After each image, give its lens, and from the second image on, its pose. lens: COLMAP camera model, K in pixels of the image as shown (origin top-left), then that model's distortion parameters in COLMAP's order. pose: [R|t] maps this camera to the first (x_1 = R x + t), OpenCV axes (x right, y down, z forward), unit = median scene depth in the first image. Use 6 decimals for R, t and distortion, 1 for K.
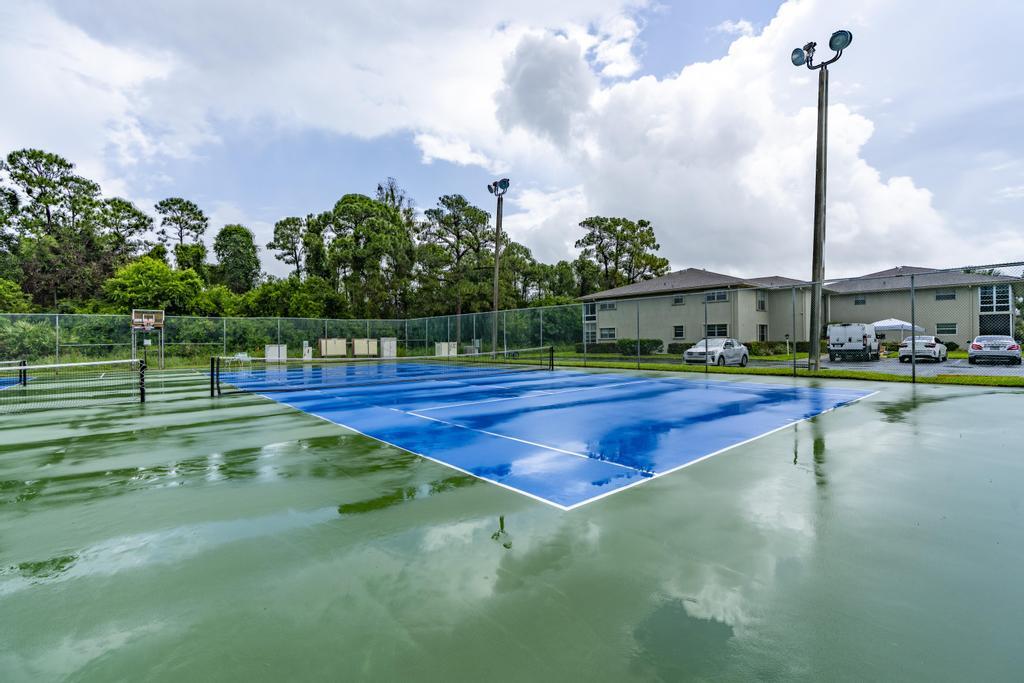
lens RADIAL K [[456.0, 0, 506.1], [0, 456.0, 336.3], [0, 0, 1]] dist [-0.001653, 0.000409]
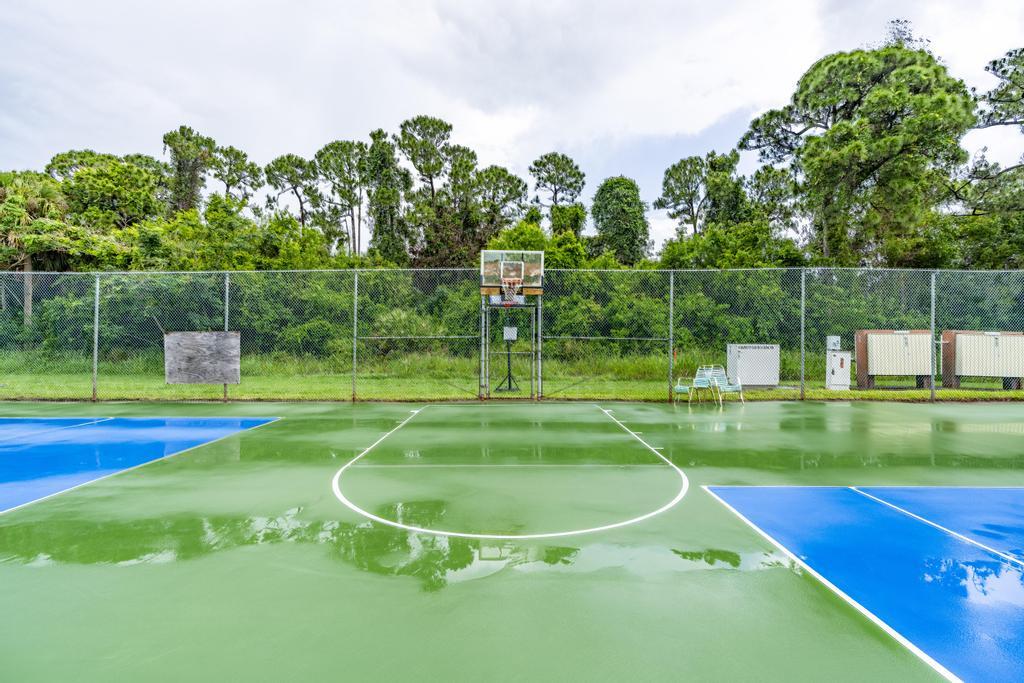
lens RADIAL K [[456.0, 0, 506.1], [0, 456.0, 336.3], [0, 0, 1]] dist [-0.001653, 0.000409]
pose [[0.758585, 0.007737, -0.651529, -0.294592], [-0.006855, 0.999969, 0.003893, 0.008548], [0.651539, 0.001513, 0.758614, 0.388961]]
